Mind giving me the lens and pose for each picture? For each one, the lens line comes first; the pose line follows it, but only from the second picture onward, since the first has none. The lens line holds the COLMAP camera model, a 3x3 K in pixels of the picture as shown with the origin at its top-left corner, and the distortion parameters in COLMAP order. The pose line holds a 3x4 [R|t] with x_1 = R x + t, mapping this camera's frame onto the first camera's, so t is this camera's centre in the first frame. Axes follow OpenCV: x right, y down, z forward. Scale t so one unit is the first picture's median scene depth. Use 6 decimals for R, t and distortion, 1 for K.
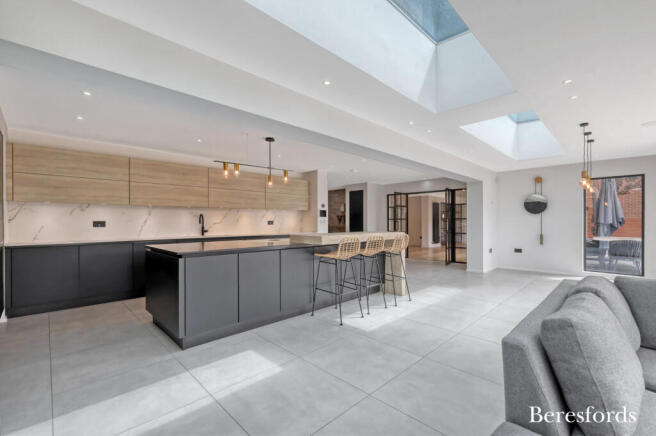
lens RADIAL K [[260.9, 0, 328.0], [0, 260.9, 218.0], [0, 0, 1]] dist [0.000667, -0.000005]
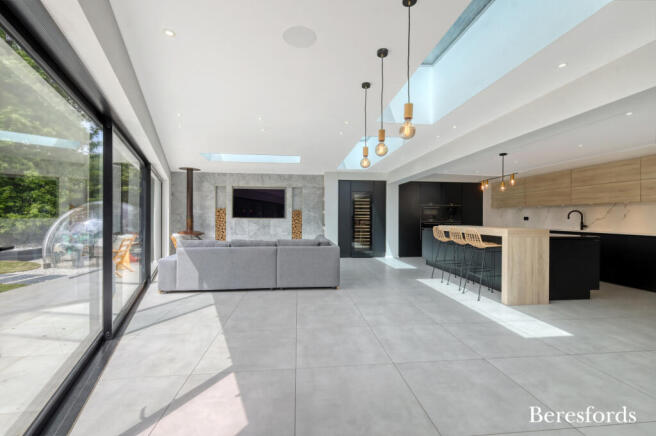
lens RADIAL K [[286.6, 0, 328.0], [0, 286.6, 218.0], [0, 0, 1]] dist [0.001339, -0.000139]
pose [[-0.589771, -0.015485, -0.807422, 1.267484], [-0.020011, 0.999789, -0.004558, 0.048347], [0.807323, 0.013469, -0.589956, 0.915983]]
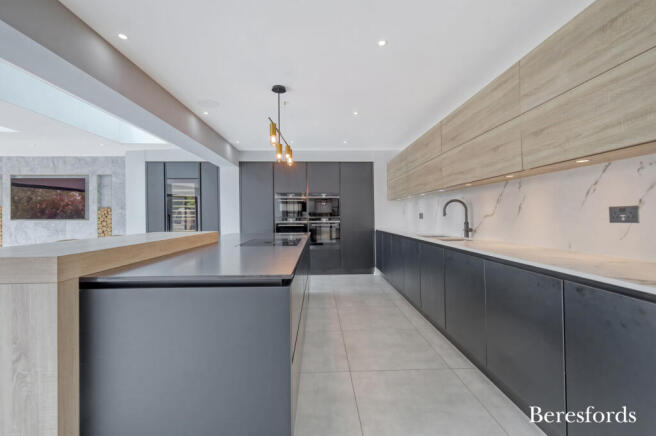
lens RADIAL K [[286.6, 0, 328.0], [0, 286.6, 218.0], [0, 0, 1]] dist [0.001339, -0.000139]
pose [[-0.639114, -0.005736, -0.769091, 0.226767], [-0.008551, 0.999963, -0.000352, 0.031215], [0.769064, 0.006352, -0.639140, 1.269381]]
